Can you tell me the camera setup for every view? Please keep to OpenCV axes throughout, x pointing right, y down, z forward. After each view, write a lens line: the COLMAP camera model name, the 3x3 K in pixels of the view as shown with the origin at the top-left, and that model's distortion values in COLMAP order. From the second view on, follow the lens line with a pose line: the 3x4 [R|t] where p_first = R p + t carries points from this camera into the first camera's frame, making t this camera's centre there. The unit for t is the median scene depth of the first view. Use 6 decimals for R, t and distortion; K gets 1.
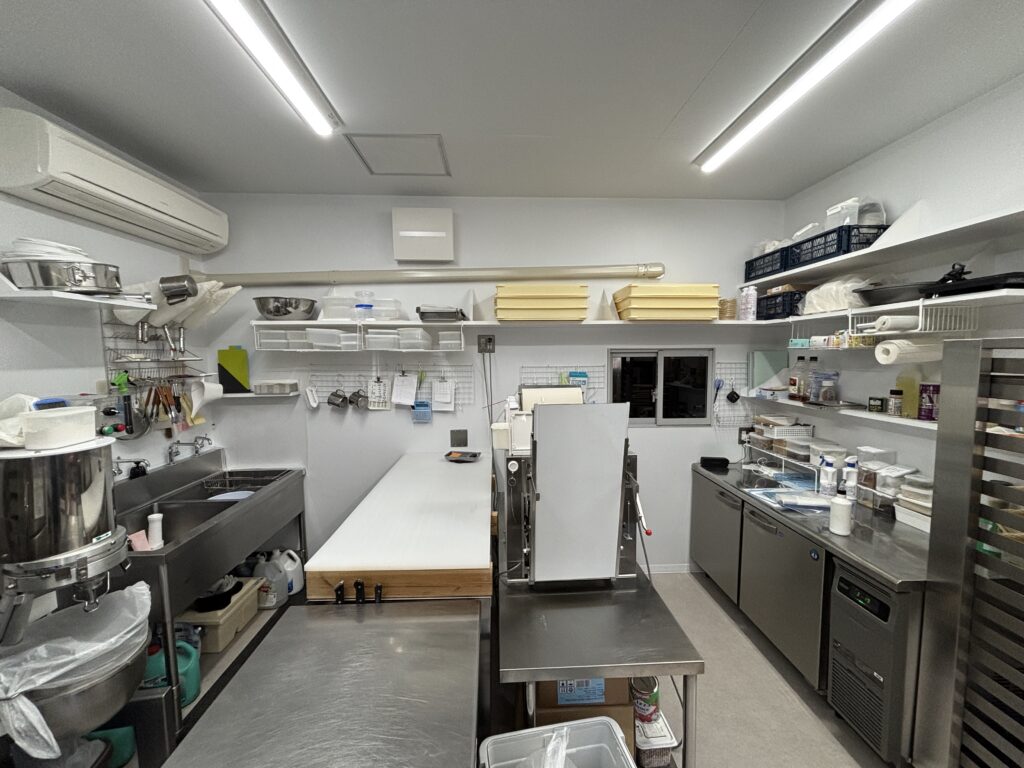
lens RADIAL K [[409.9, 0, 511.8], [0, 409.9, 378.9], [0, 0, 1]] dist [-0.001249, -0.001300]
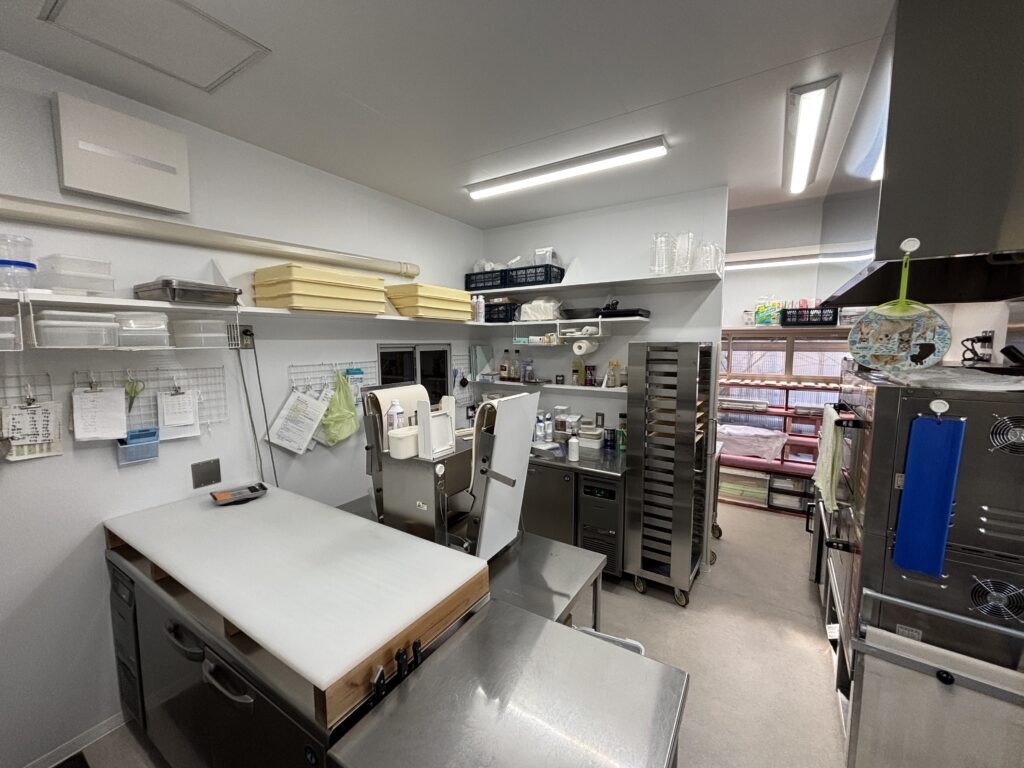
lens RADIAL K [[409.9, 0, 511.7], [0, 409.9, 379.8], [0, 0, 1]] dist [-0.001249, -0.001300]
pose [[0.566356, -0.074187, 0.820815, -0.436654], [0.050119, 0.997197, 0.055547, -0.028793], [-0.822636, 0.009679, 0.568487, 0.194005]]
